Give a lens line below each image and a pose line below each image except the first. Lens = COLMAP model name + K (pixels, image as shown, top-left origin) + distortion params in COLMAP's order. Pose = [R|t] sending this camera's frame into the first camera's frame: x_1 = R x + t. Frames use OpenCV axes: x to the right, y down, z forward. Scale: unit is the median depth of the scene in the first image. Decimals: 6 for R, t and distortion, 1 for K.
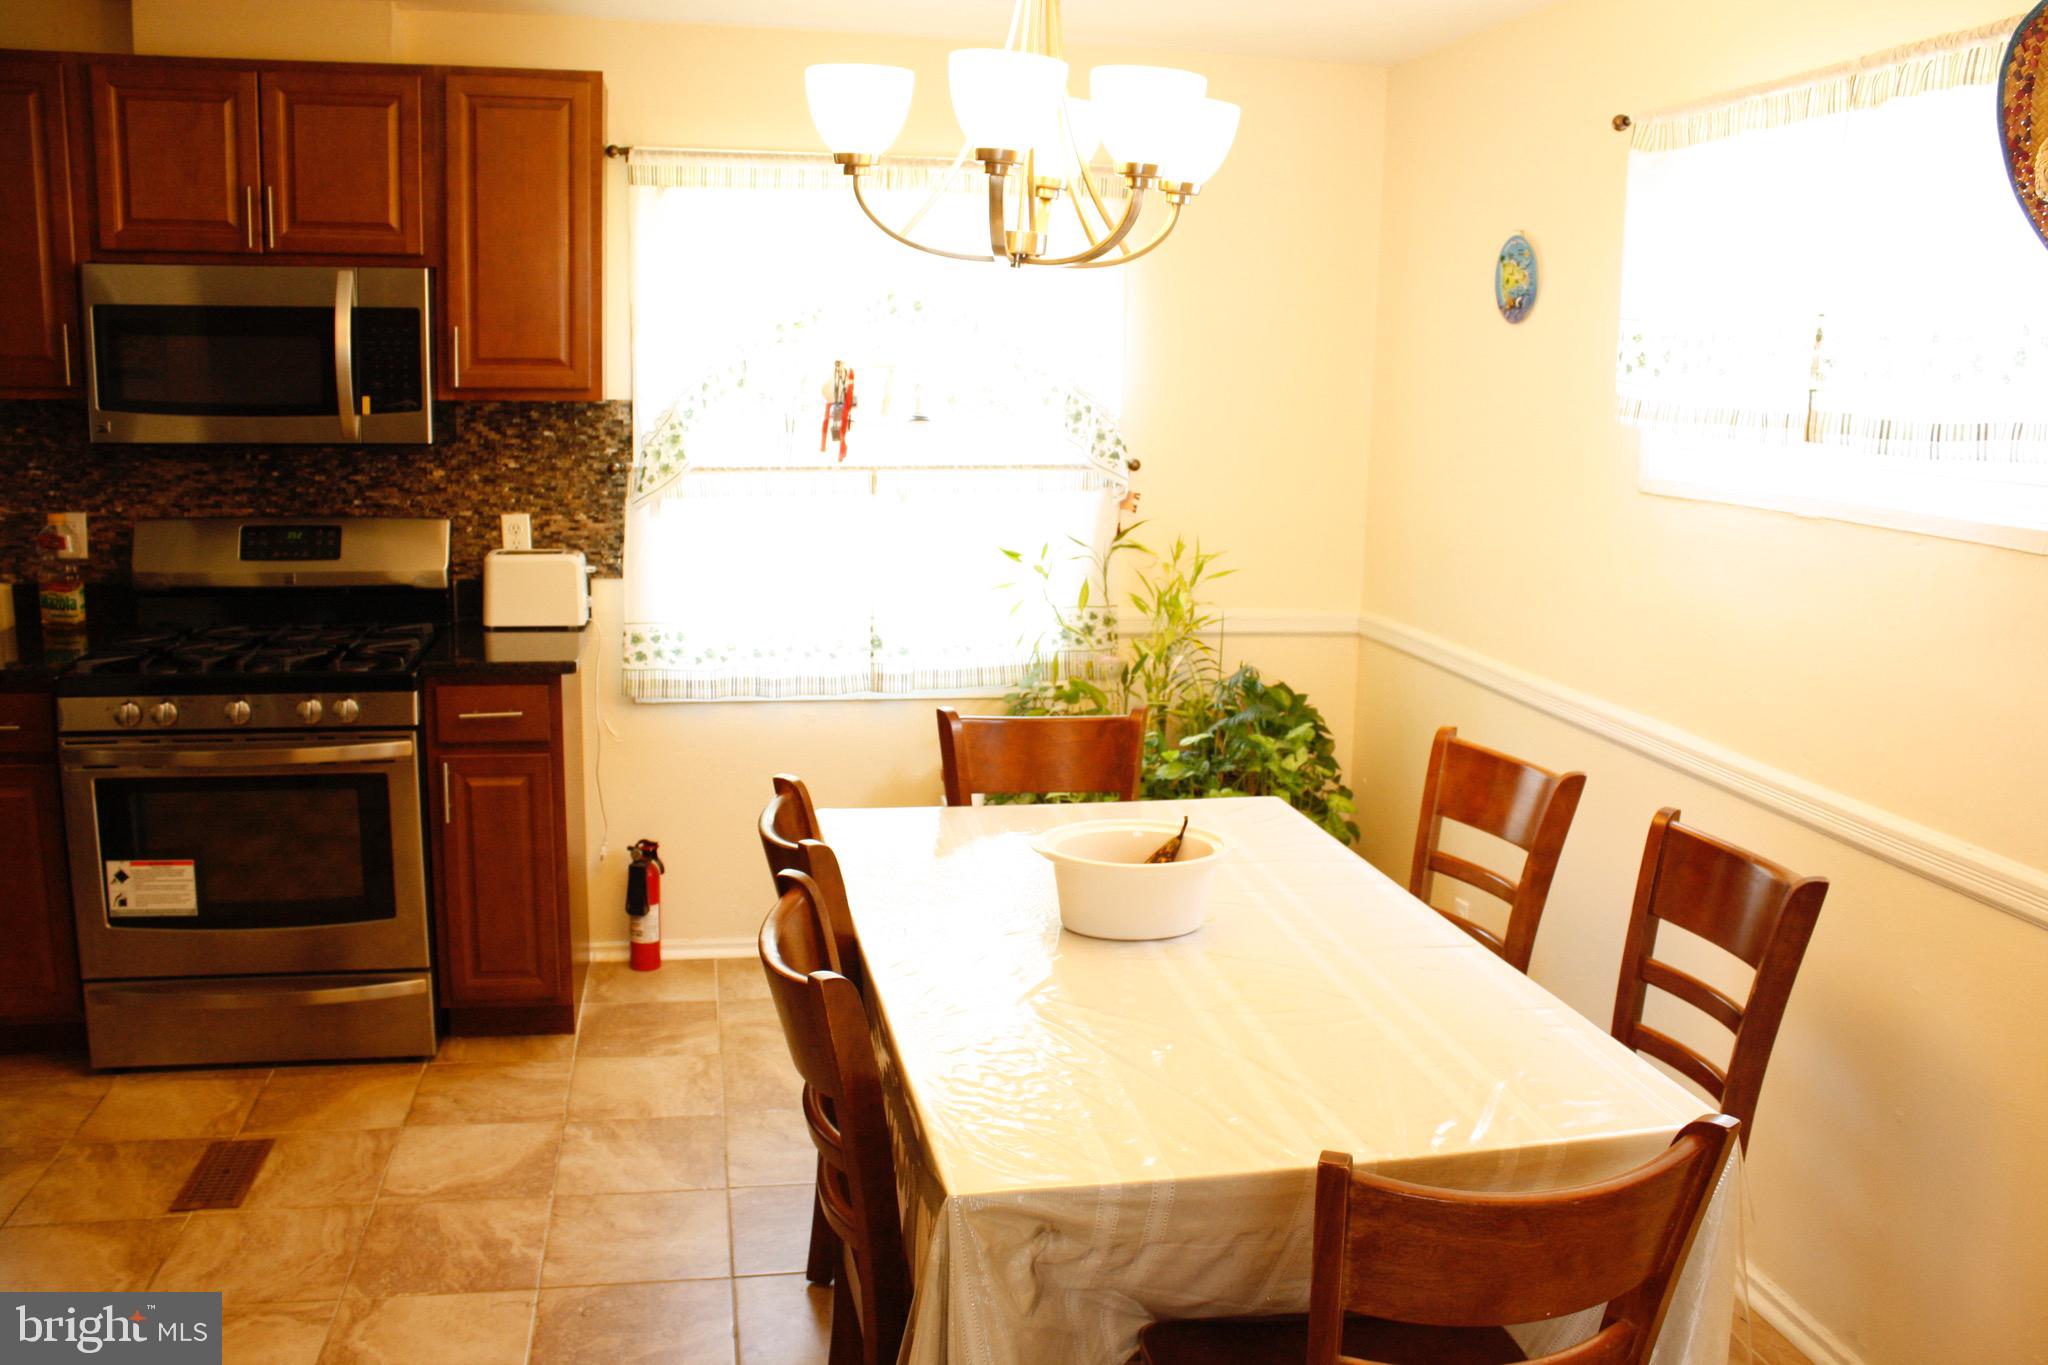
lens RADIAL K [[1731.2, 0, 1018.5], [0, 1731.2, 662.2], [0, 0, 1]] dist [-0.157159, 0.158286]
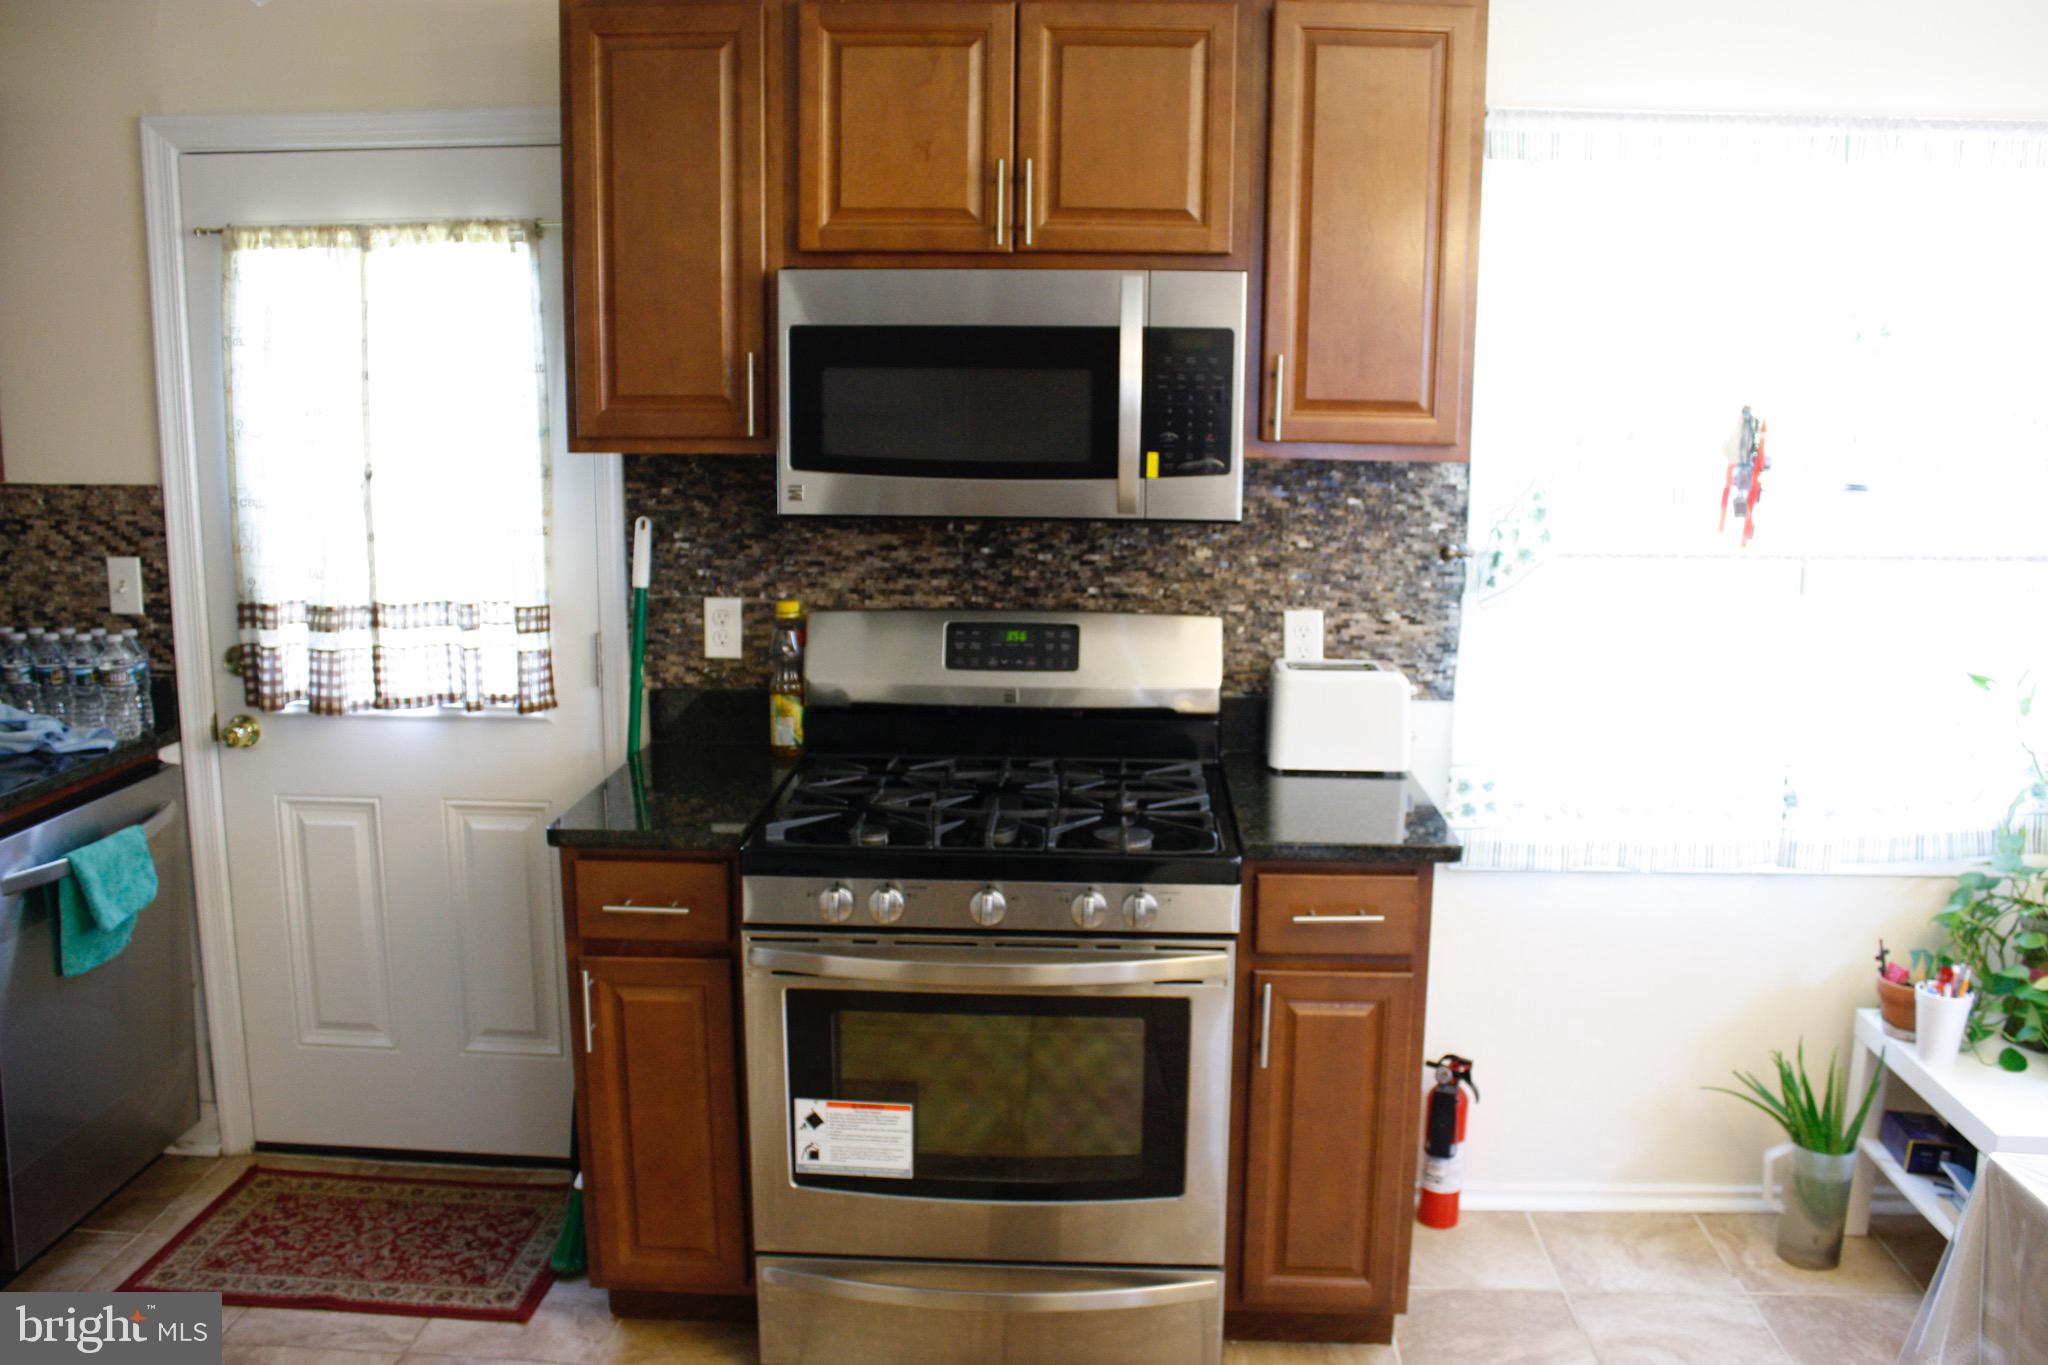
lens RADIAL K [[1742.2, 0, 1049.4], [0, 1742.2, 668.4], [0, 0, 1]] dist [-0.167148, 0.141079]
pose [[0.974223, 0.026790, -0.223990, -0.241577], [-0.028420, 0.999588, -0.004054, -0.057813], [0.223789, 0.010315, 0.974583, 0.261665]]
